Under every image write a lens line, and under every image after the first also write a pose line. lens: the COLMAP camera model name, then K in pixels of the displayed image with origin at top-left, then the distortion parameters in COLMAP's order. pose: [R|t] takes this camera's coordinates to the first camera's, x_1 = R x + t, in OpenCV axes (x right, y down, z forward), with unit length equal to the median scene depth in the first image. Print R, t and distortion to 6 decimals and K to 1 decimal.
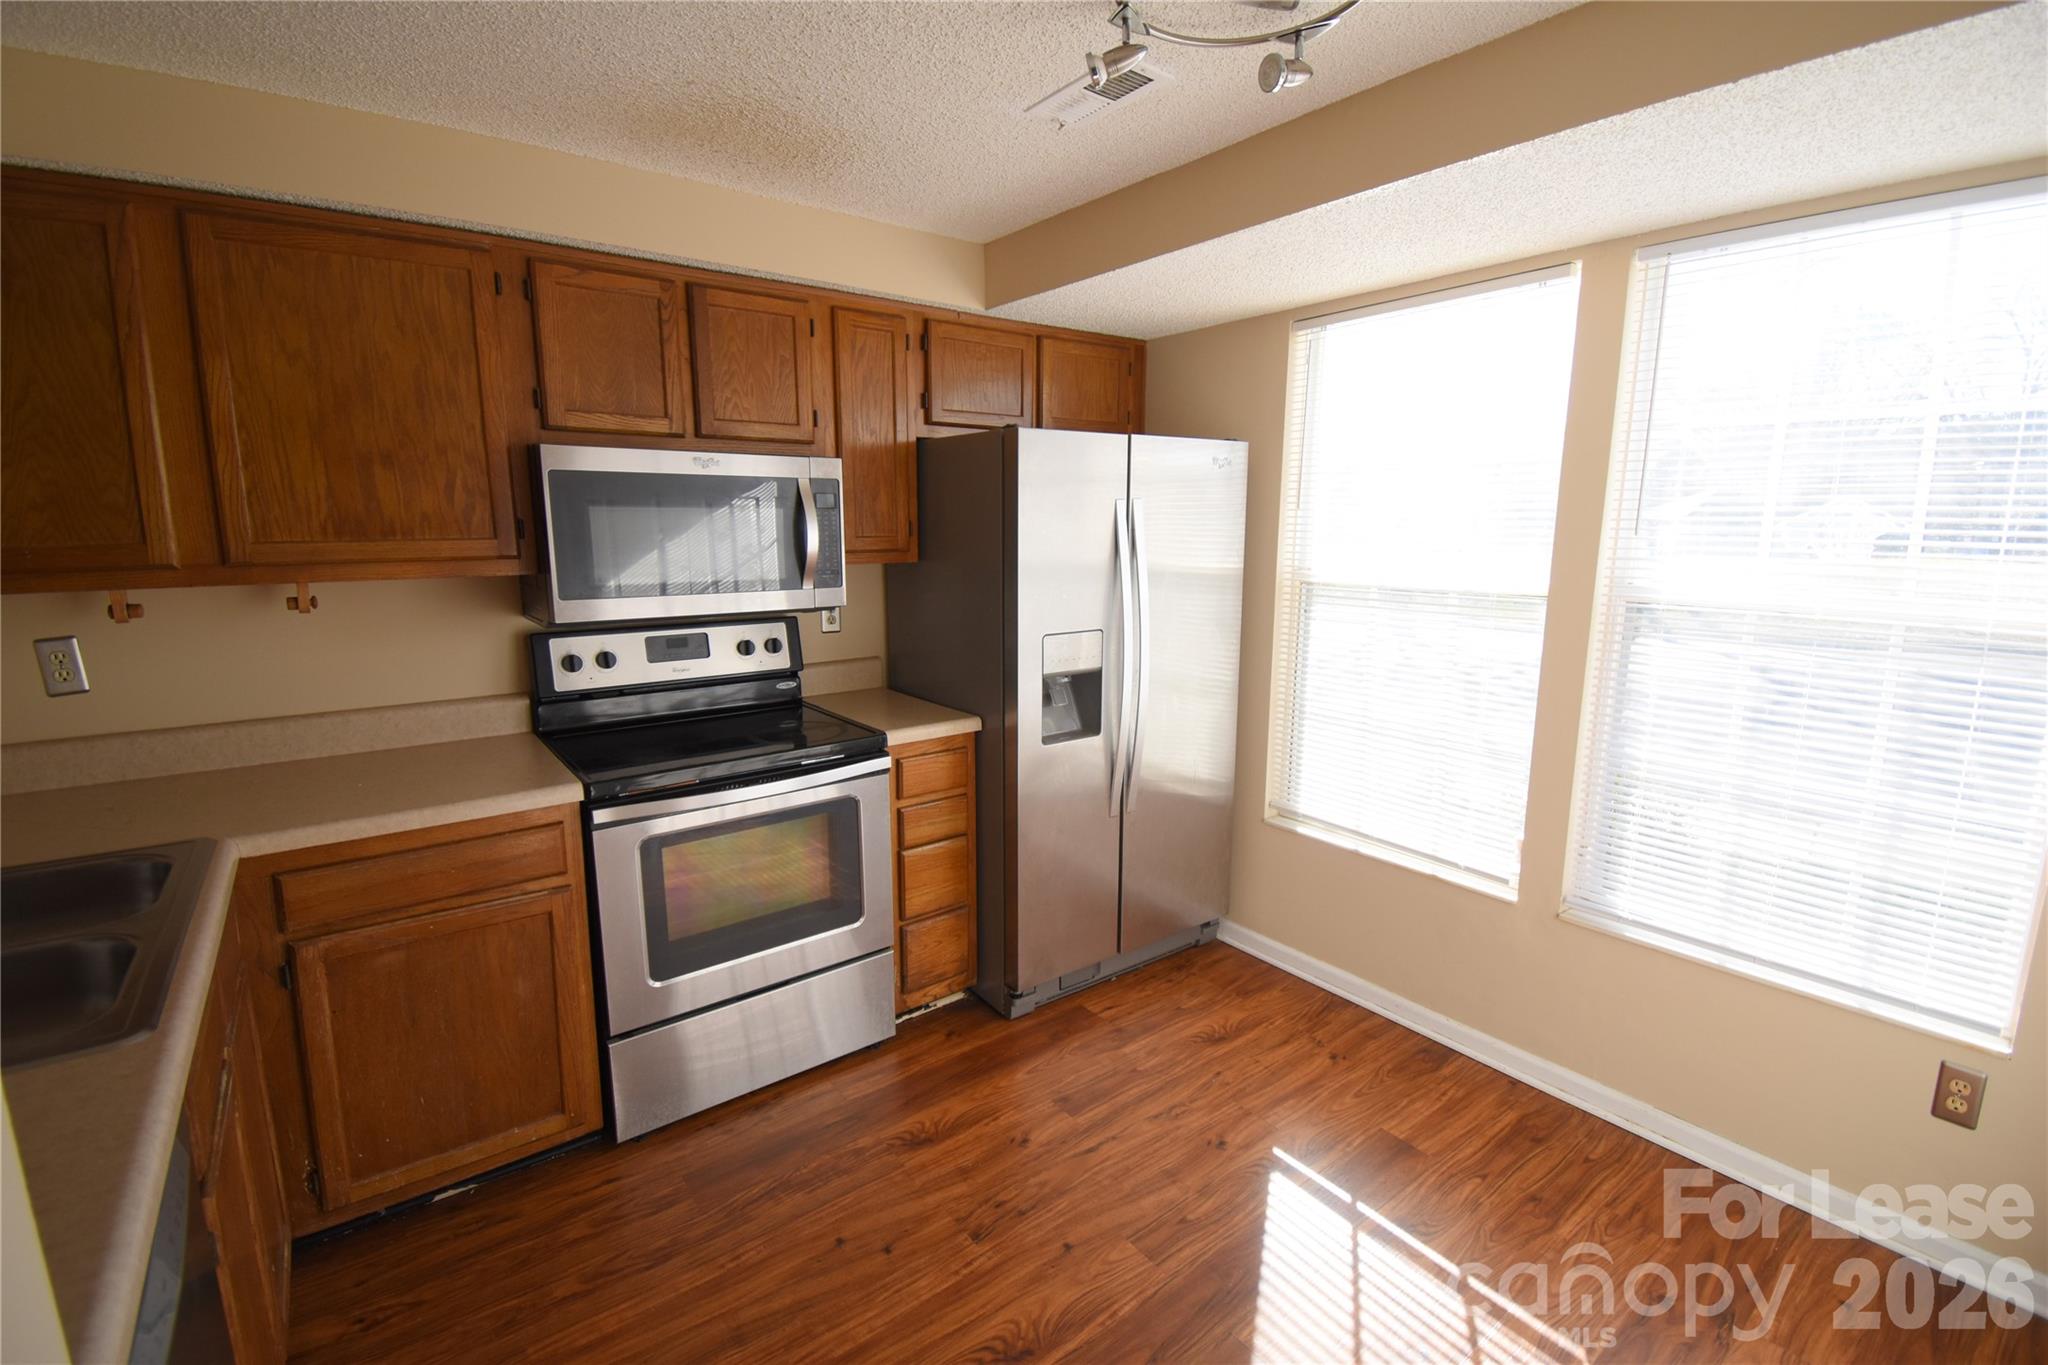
lens RADIAL K [[901.2, 0, 1023.3], [0, 901.2, 679.2], [0, 0, 1]] dist [0.026595, -0.029512]
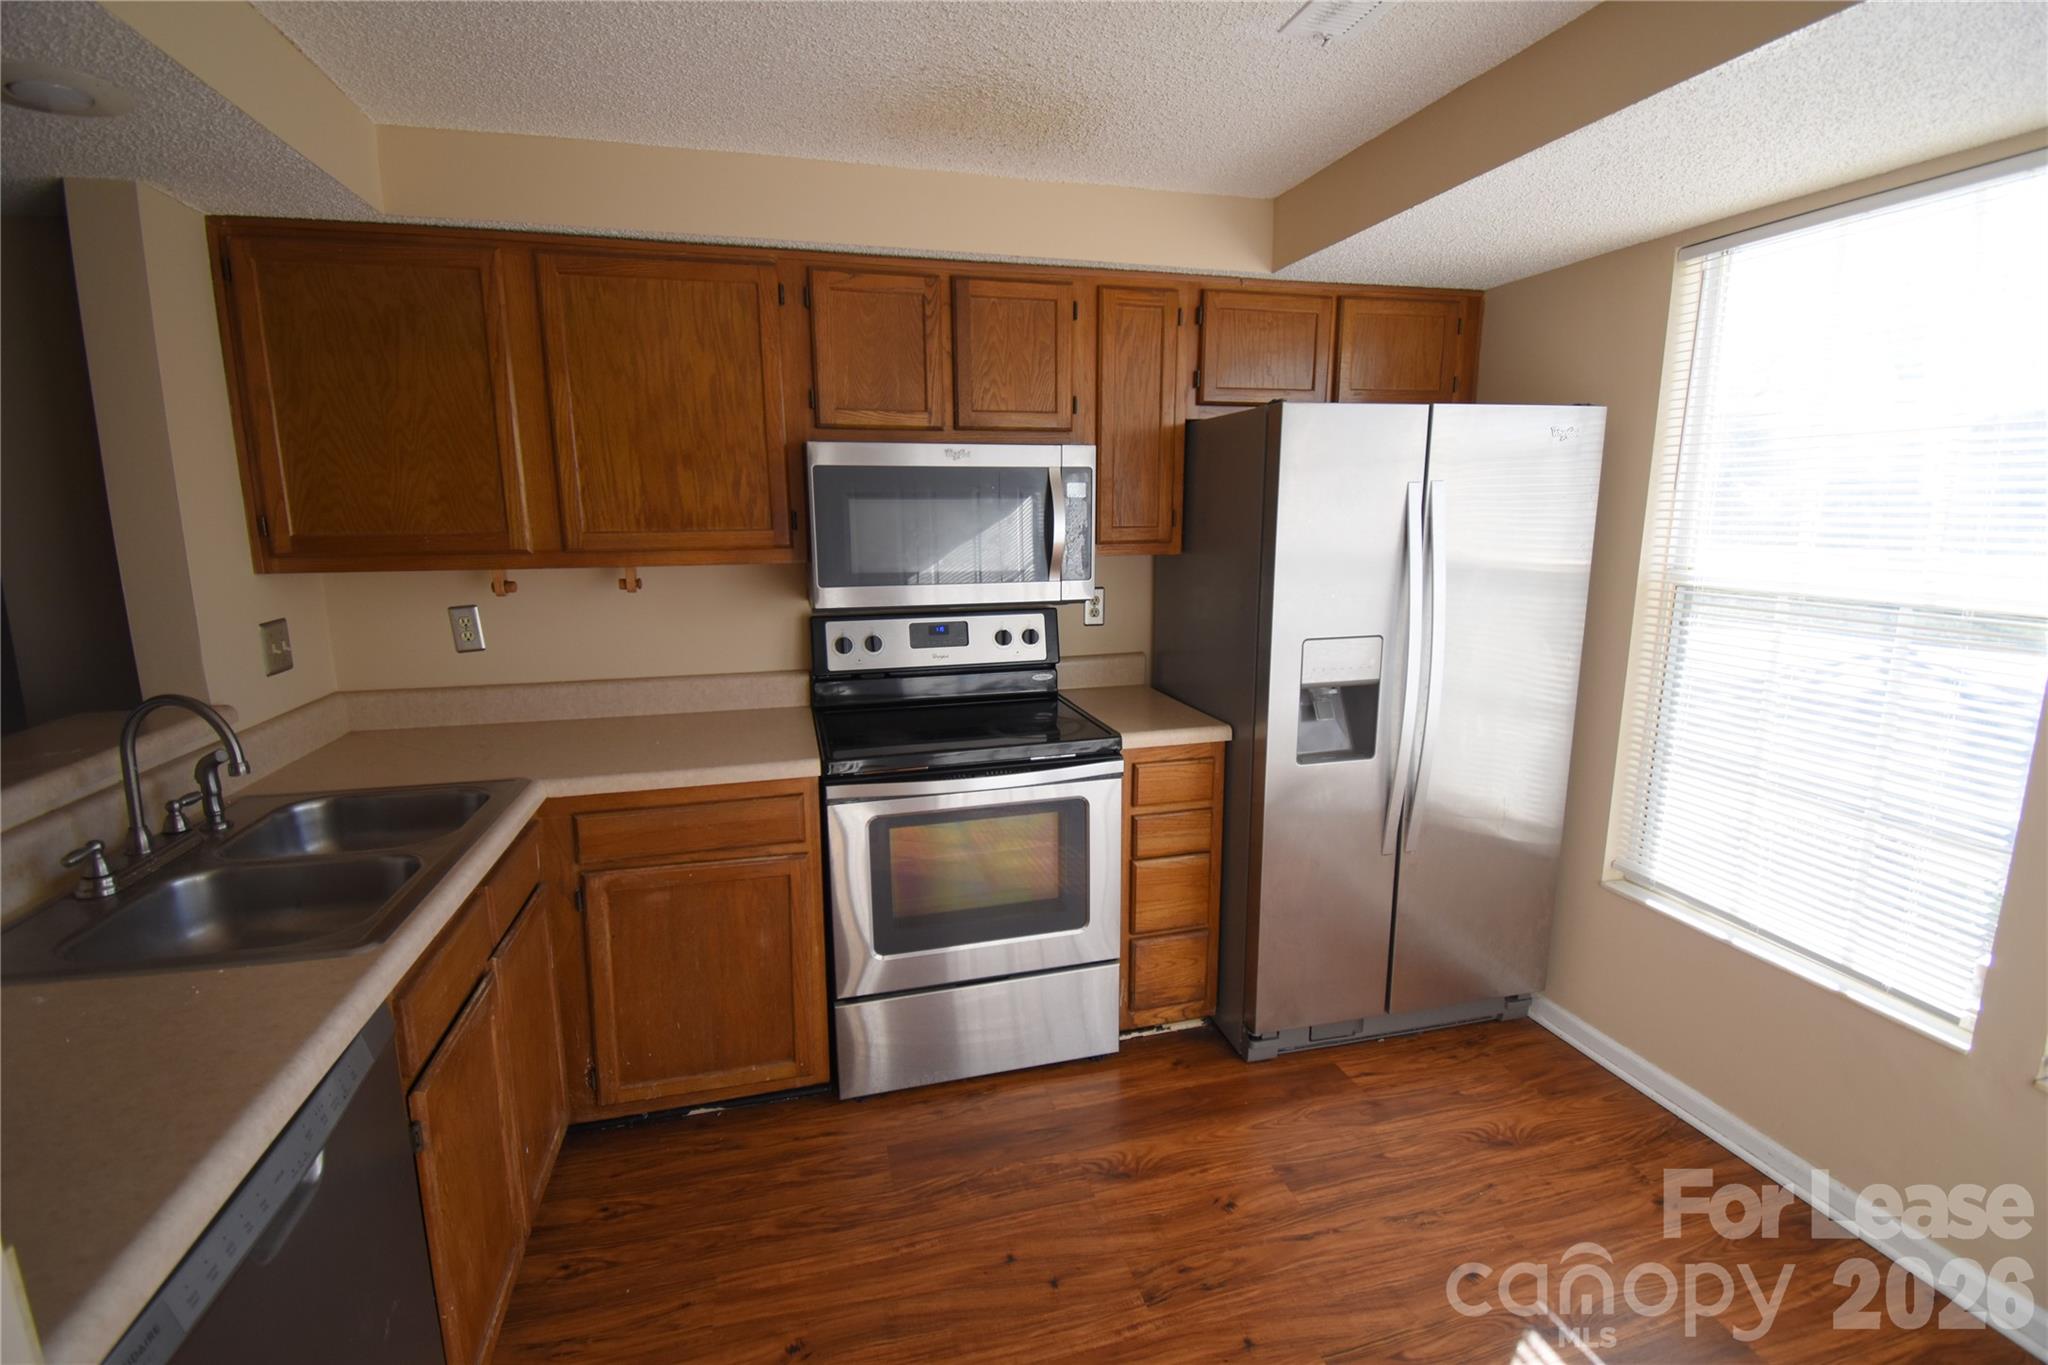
lens RADIAL K [[901.2, 0, 1023.3], [0, 901.2, 679.2], [0, 0, 1]] dist [0.026595, -0.029512]
pose [[0.925341, 0.063166, -0.373837, 0.118439], [-0.058380, 0.998003, 0.024125, -0.018158], [0.374614, -0.000500, 0.927181, 0.098021]]
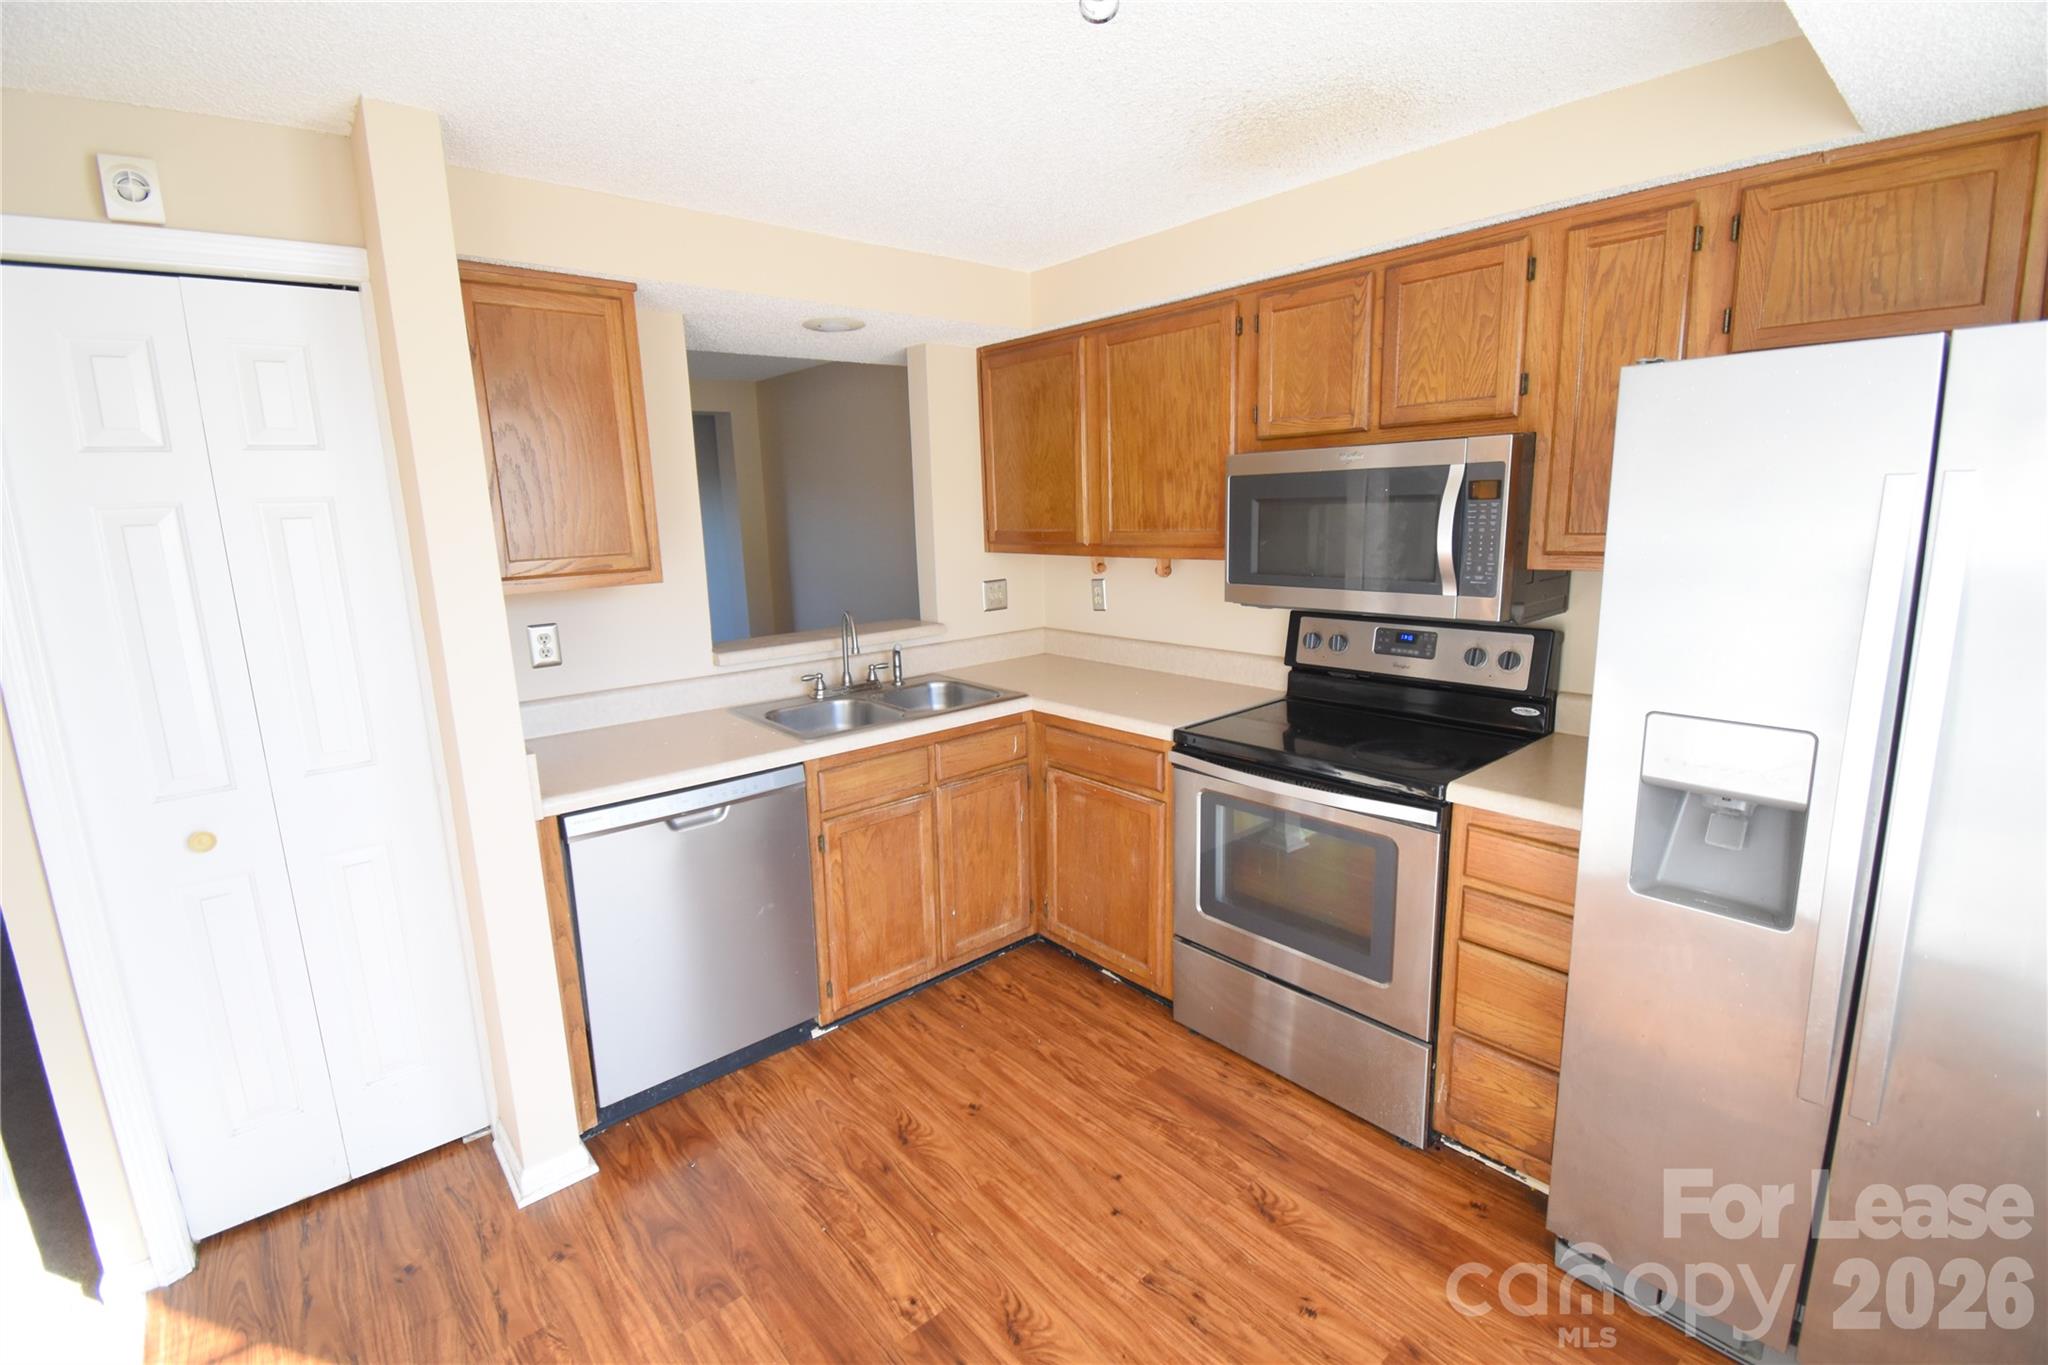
lens RADIAL K [[901.2, 0, 1023.3], [0, 901.2, 679.2], [0, 0, 1]] dist [0.026595, -0.029512]
pose [[0.063895, 0.189007, -0.979895, 0.680092], [-0.143498, 0.973437, 0.178405, -0.137929], [0.987586, 0.129214, 0.089320, 0.632785]]
